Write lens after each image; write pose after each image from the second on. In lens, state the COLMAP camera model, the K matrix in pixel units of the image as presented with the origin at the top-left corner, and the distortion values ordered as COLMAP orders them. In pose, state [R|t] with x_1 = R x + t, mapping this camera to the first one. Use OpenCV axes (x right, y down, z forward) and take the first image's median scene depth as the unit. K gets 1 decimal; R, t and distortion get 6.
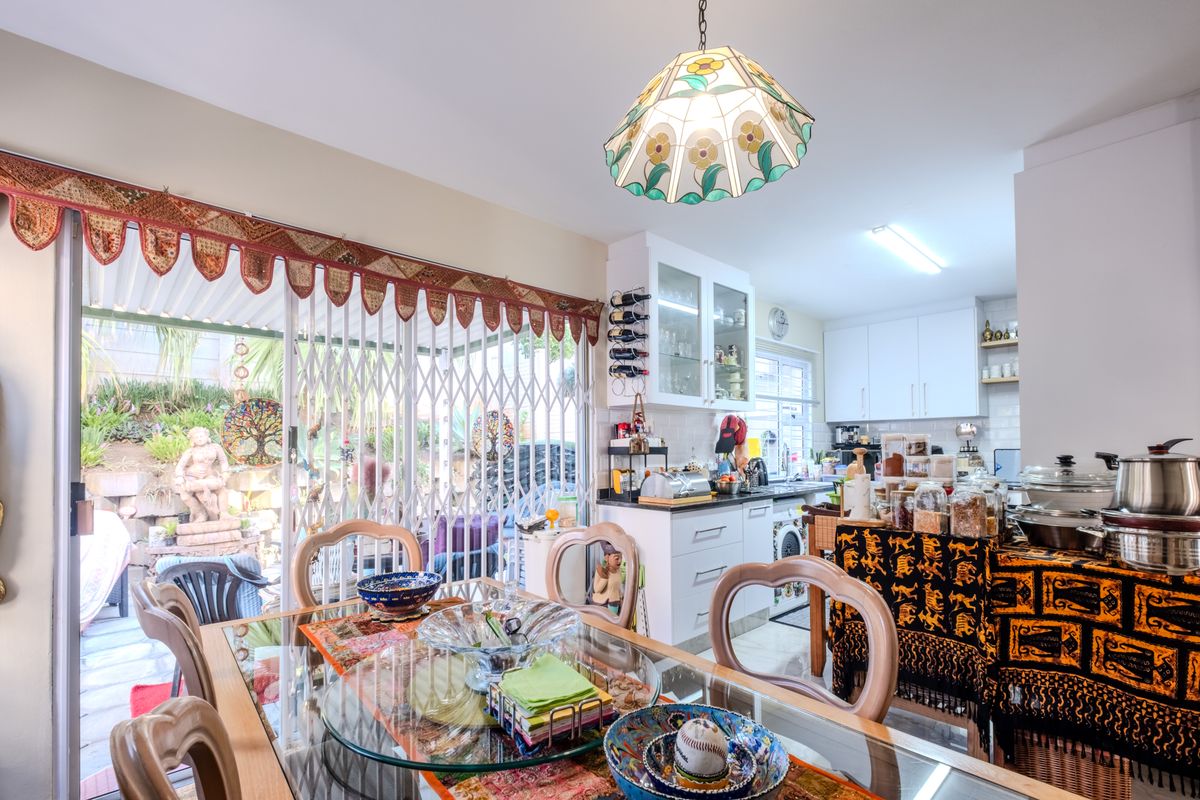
lens RADIAL K [[550.2, 0, 600.3], [0, 550.2, 453.8], [0, 0, 1]] dist [-0.004240, -0.001503]
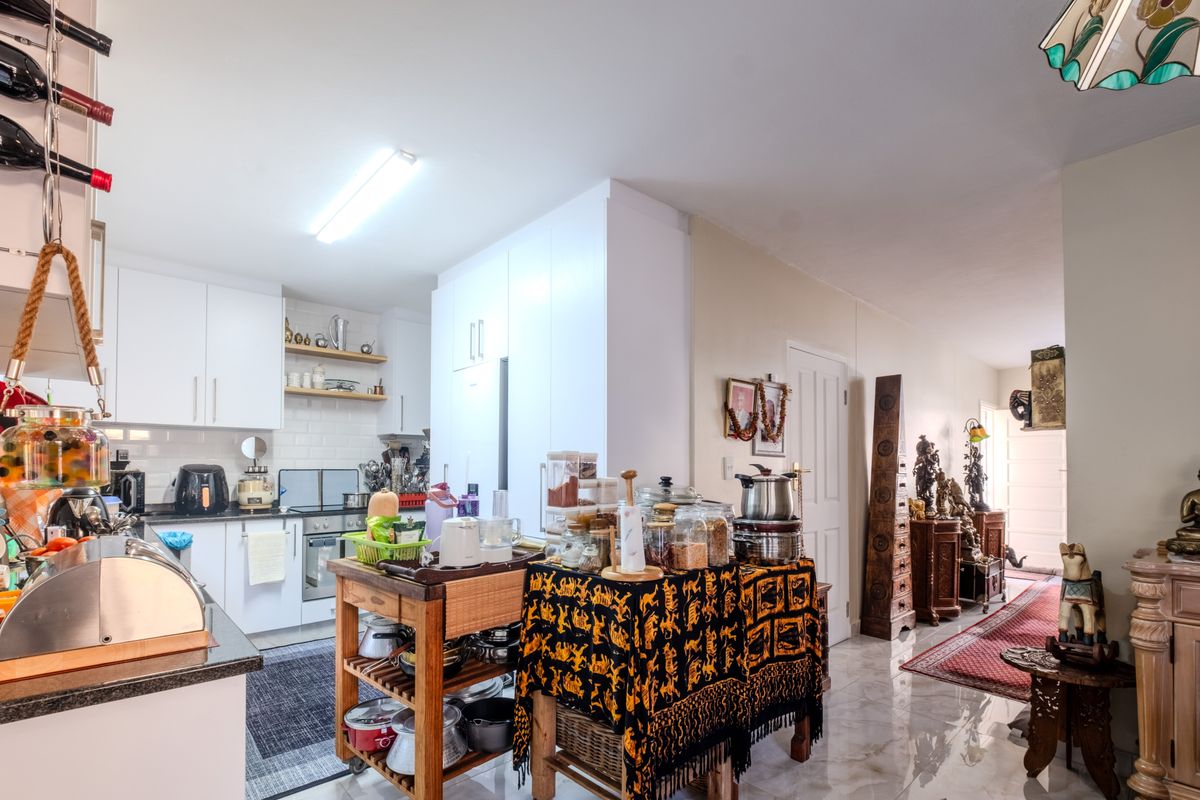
lens RADIAL K [[550.2, 0, 600.3], [0, 550.2, 453.8], [0, 0, 1]] dist [-0.004240, -0.001503]
pose [[0.012992, 0.029872, 0.999469, -0.280666], [0.006148, 0.999532, -0.029953, -0.011453], [-0.999897, 0.006534, 0.012803, 1.162060]]
